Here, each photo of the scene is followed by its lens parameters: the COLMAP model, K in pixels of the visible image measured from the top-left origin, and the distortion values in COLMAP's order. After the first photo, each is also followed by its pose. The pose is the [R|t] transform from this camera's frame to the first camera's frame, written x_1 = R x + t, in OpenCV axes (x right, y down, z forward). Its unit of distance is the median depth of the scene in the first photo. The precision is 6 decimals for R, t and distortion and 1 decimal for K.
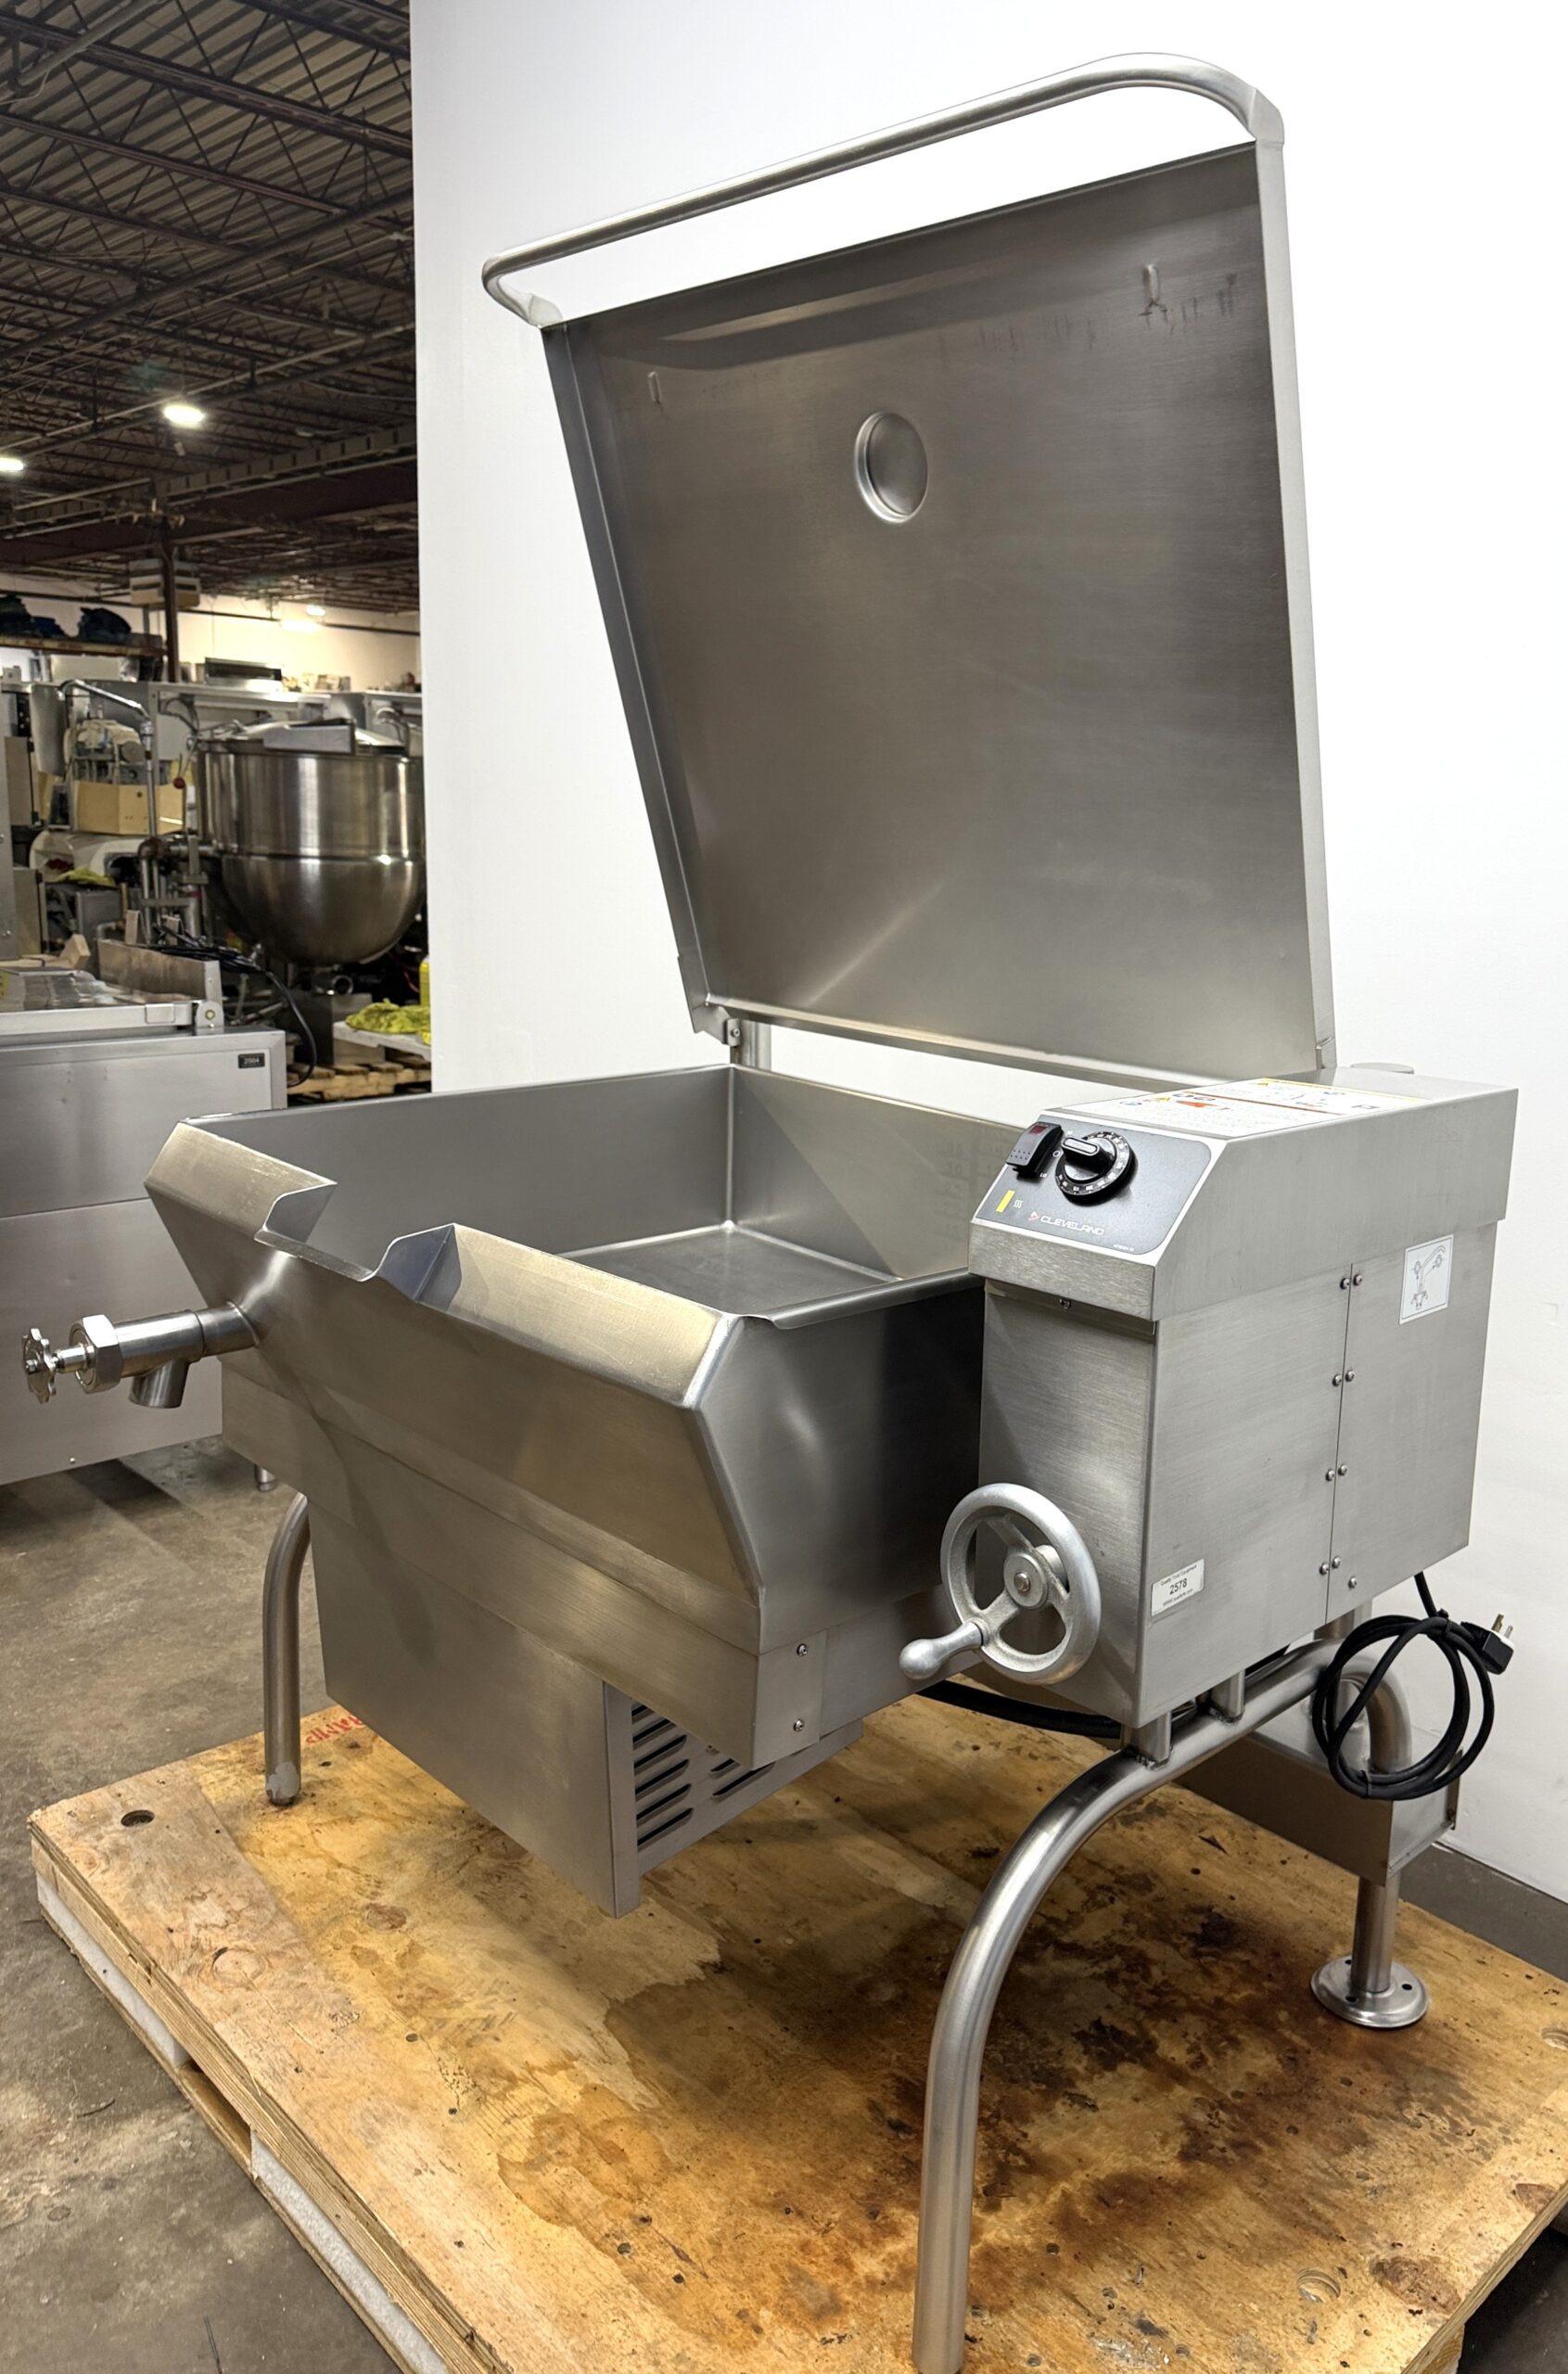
lens RADIAL K [[1778.6, 0, 918.3], [0, 1778.6, 1177.5], [0, 0, 1]] dist [-0.002317, 0.007552]
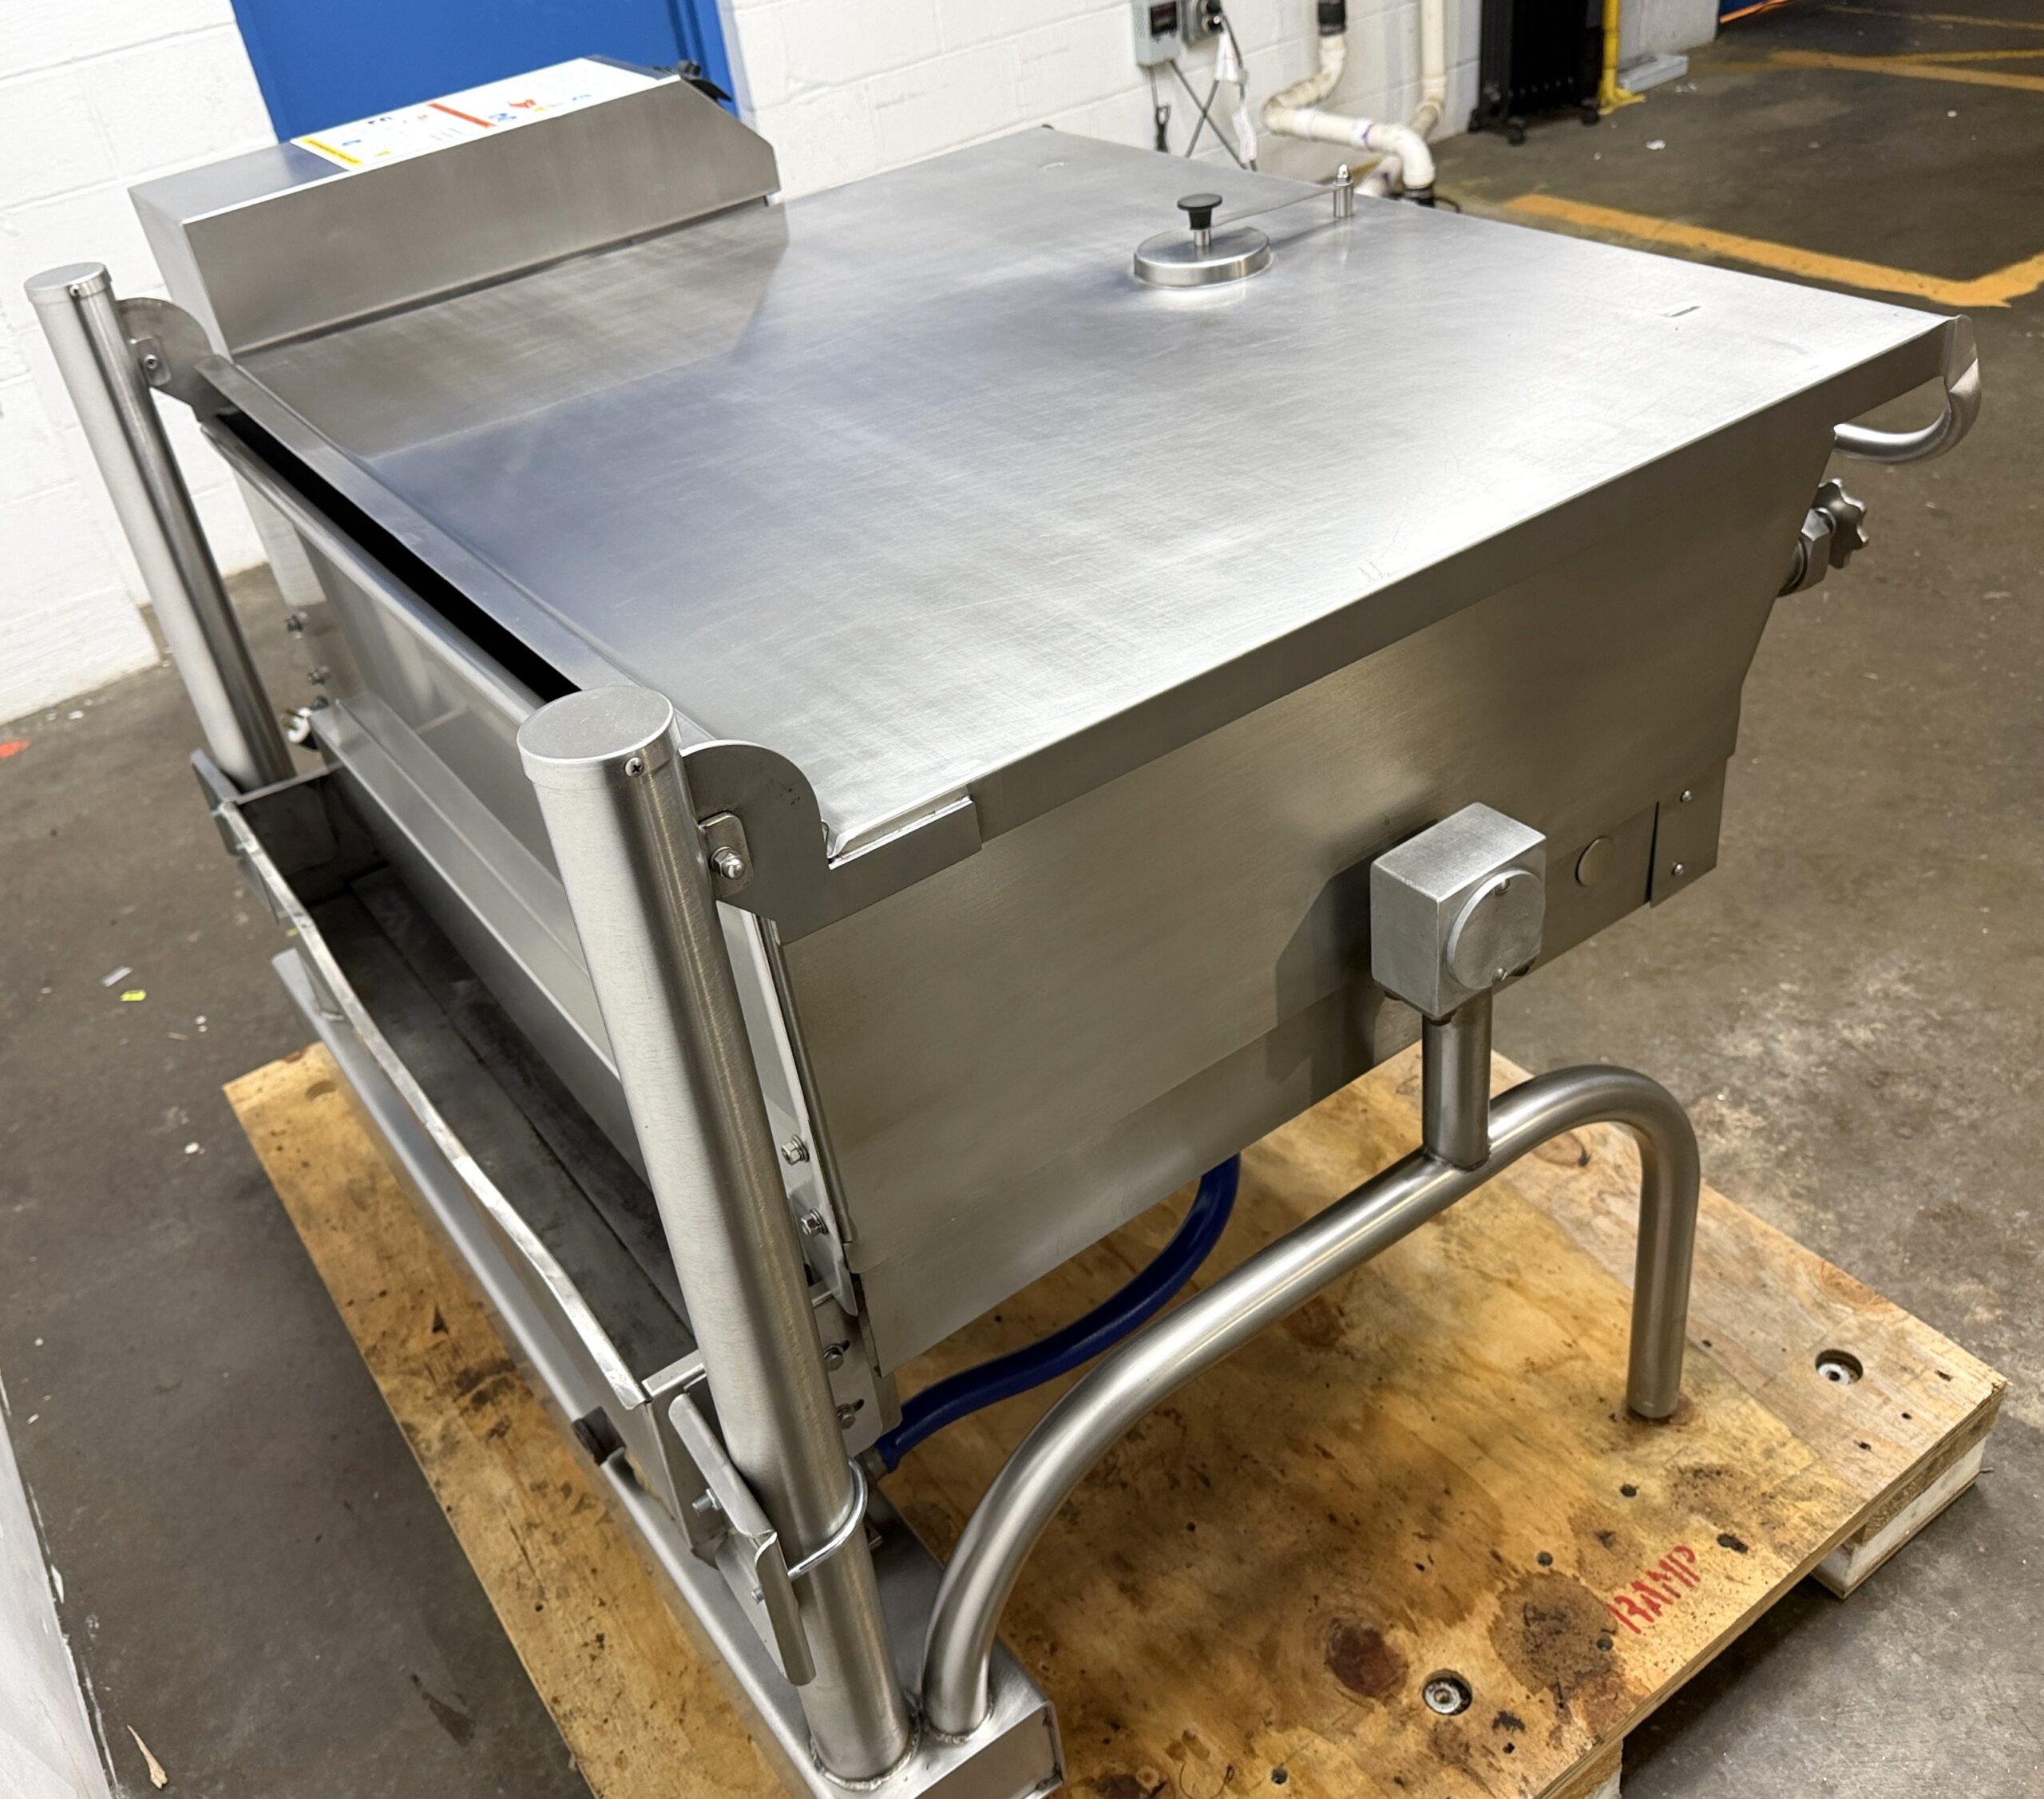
lens RADIAL K [[1831.6, 0, 965.5], [0, 1831.6, 885.6], [0, 0, 1]] dist [0.022264, -0.032289]
pose [[-0.974744, -0.036779, 0.220278, -0.314177], [0.142069, 0.658913, 0.738682, -0.440345], [-0.172312, 0.751320, -0.637046, 1.711501]]
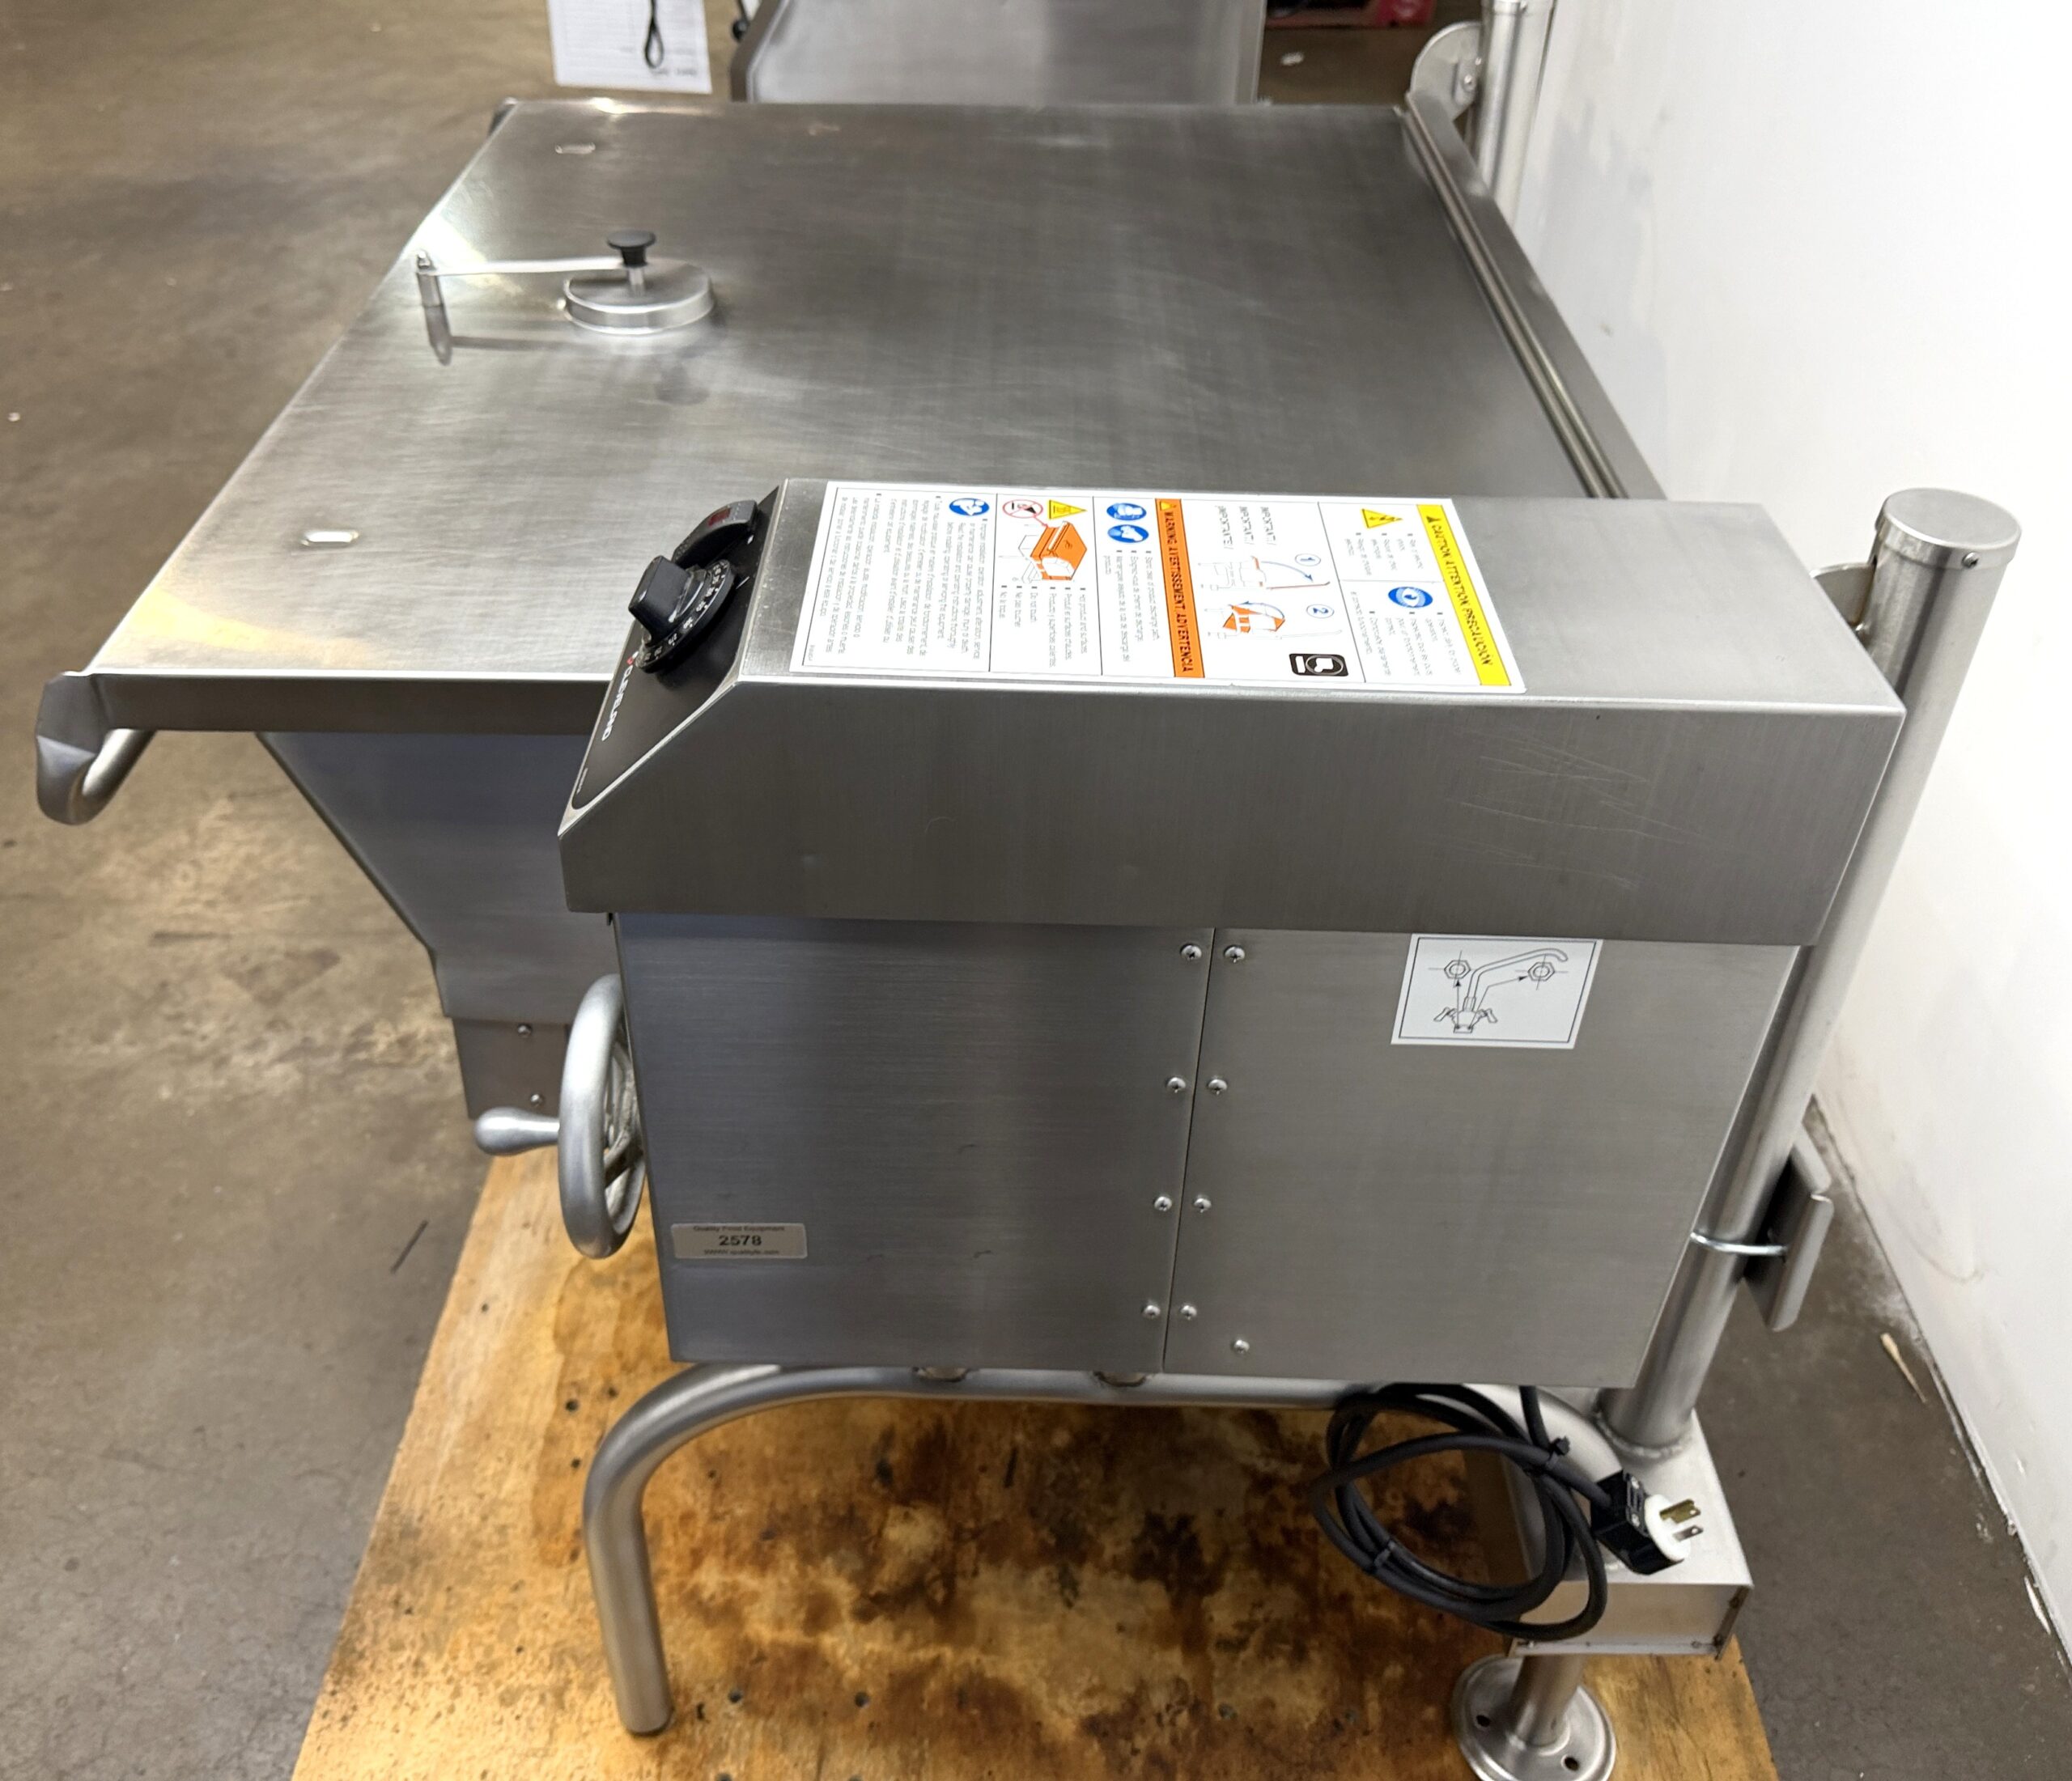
lens RADIAL K [[1829.6, 0, 1042.3], [0, 1829.6, 824.7], [0, 0, 1]] dist [0.000555, -0.016144]
pose [[0.695066, 0.427772, -0.577837, 0.431979], [-0.155963, 0.874303, 0.459641, -0.186470], [0.701826, -0.229359, 0.674415, 0.503185]]
